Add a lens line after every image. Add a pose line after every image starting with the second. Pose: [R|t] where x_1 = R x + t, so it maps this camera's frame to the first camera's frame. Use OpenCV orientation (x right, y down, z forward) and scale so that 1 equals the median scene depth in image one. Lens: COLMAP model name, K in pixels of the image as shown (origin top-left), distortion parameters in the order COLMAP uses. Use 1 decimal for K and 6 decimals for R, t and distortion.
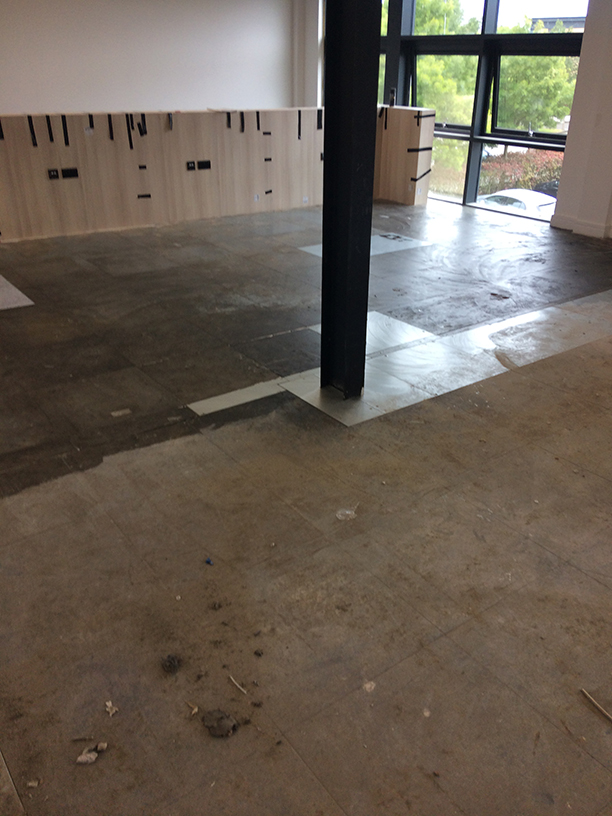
lens RADIAL K [[690.1, 0, 306.0], [0, 690.1, 408.0], [0, 0, 1]] dist [0.138674, -0.212743]
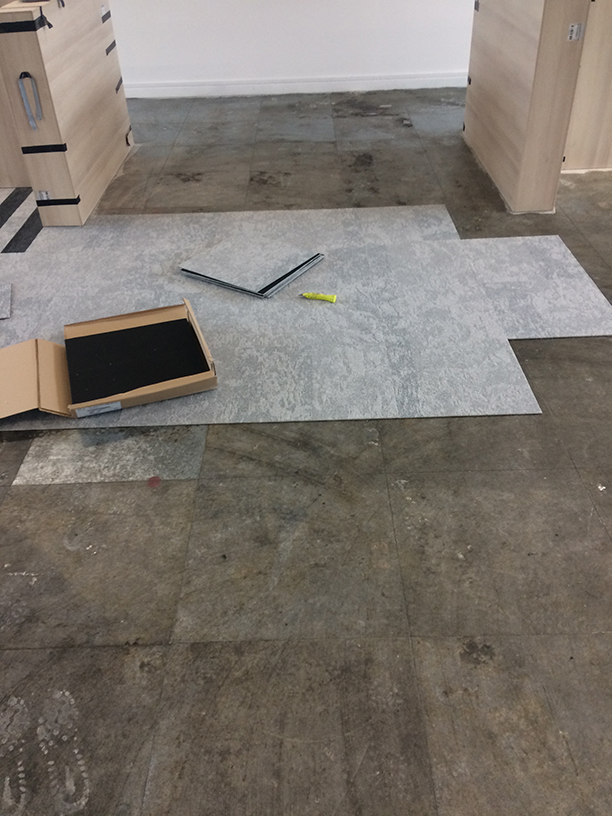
lens RADIAL K [[690.1, 0, 306.0], [0, 690.1, 408.0], [0, 0, 1]] dist [0.138674, -0.212743]
pose [[0.812472, 0.311840, -0.492590, -0.377892], [-0.217595, 0.946067, 0.240020, -0.217630], [0.540871, -0.087825, 0.836508, 0.450614]]
